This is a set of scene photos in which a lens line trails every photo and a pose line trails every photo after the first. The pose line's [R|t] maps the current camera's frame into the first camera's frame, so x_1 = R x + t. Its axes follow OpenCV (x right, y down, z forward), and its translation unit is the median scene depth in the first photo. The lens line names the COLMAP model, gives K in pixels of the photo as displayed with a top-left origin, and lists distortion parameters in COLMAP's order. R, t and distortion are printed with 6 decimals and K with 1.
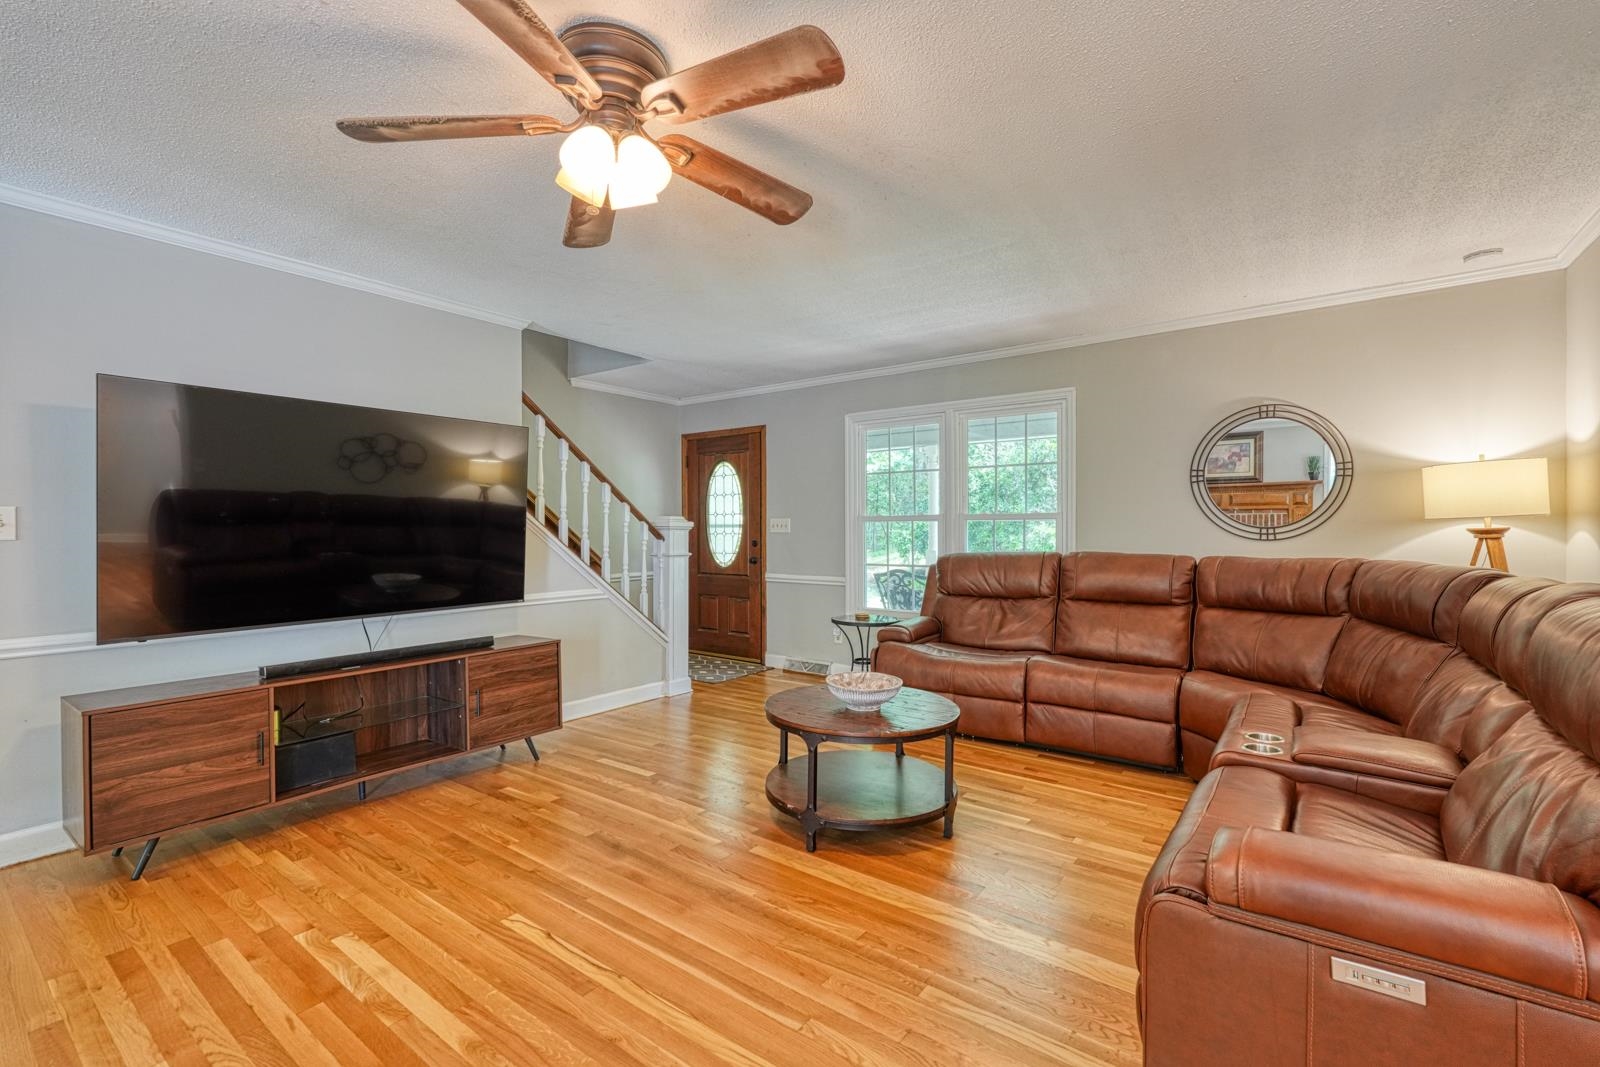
lens RADIAL K [[700.2, 0, 799.8], [0, 700.2, 529.5], [0, 0, 1]] dist [0.001291, 0.000326]
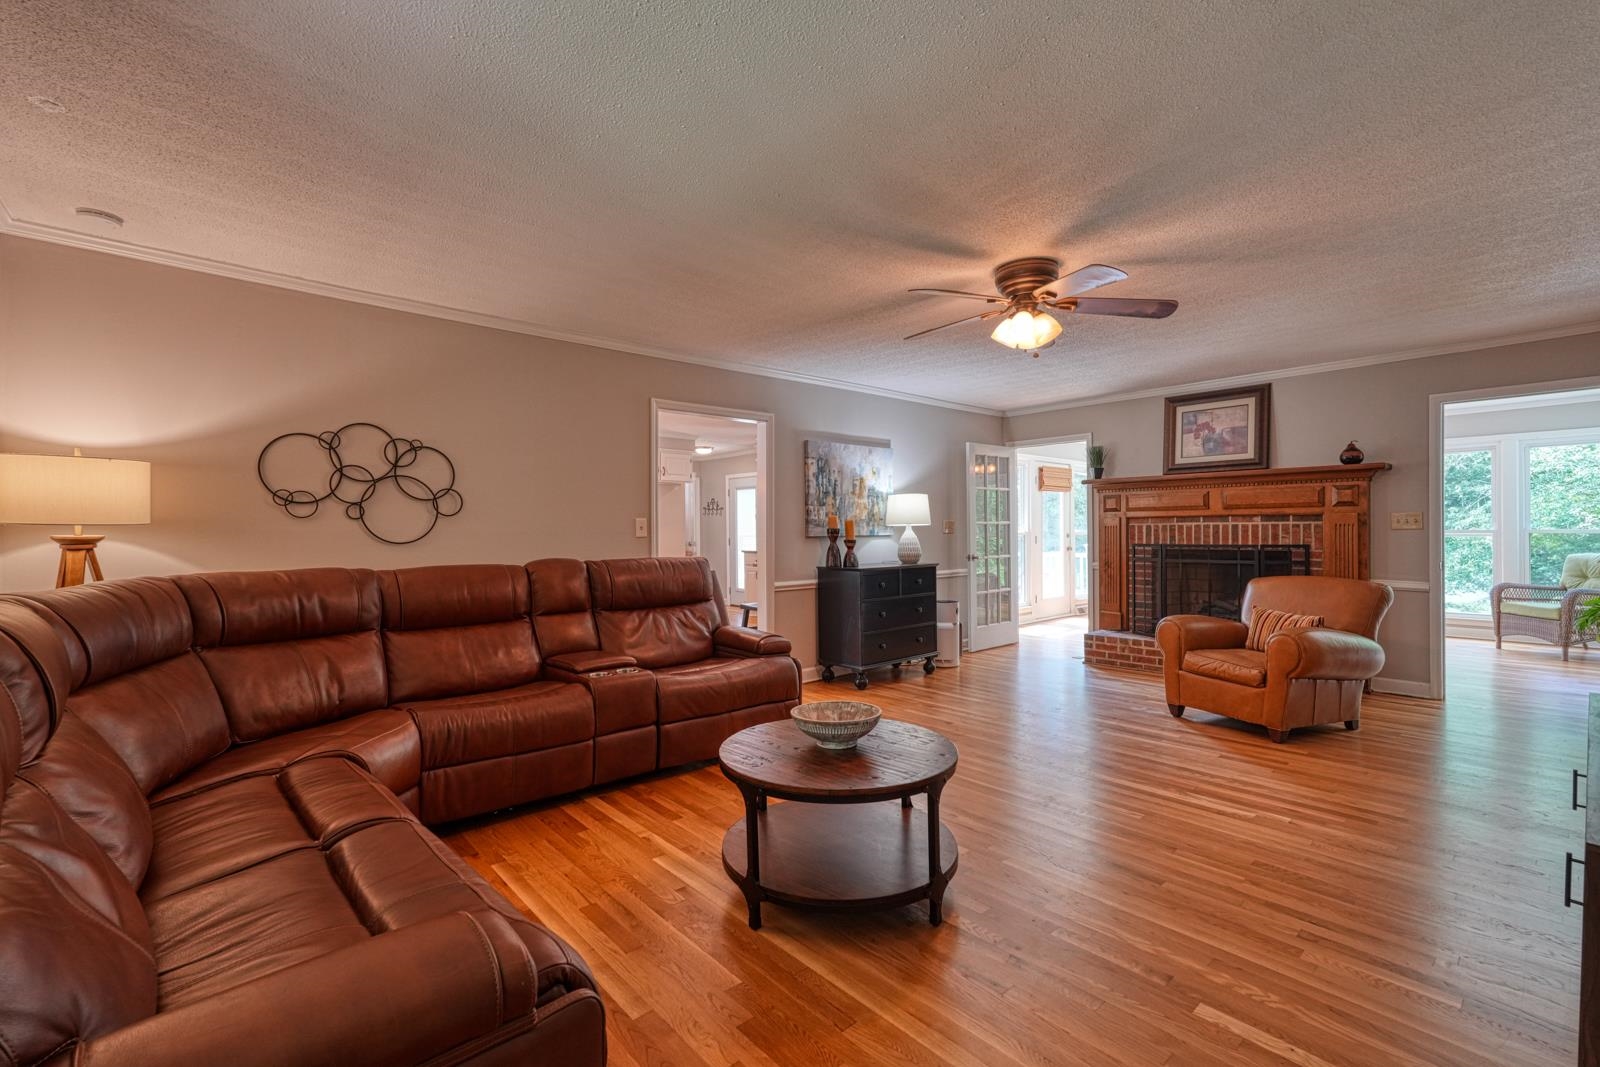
lens RADIAL K [[700.2, 0, 804.6], [0, 700.2, 533.1], [0, 0, 1]] dist [0.001291, 0.000326]
pose [[-0.979538, -0.001223, 0.201257, -0.017225], [0.000803, 0.999950, 0.009986, -0.017324], [-0.201260, 0.009943, -0.979487, 1.724212]]
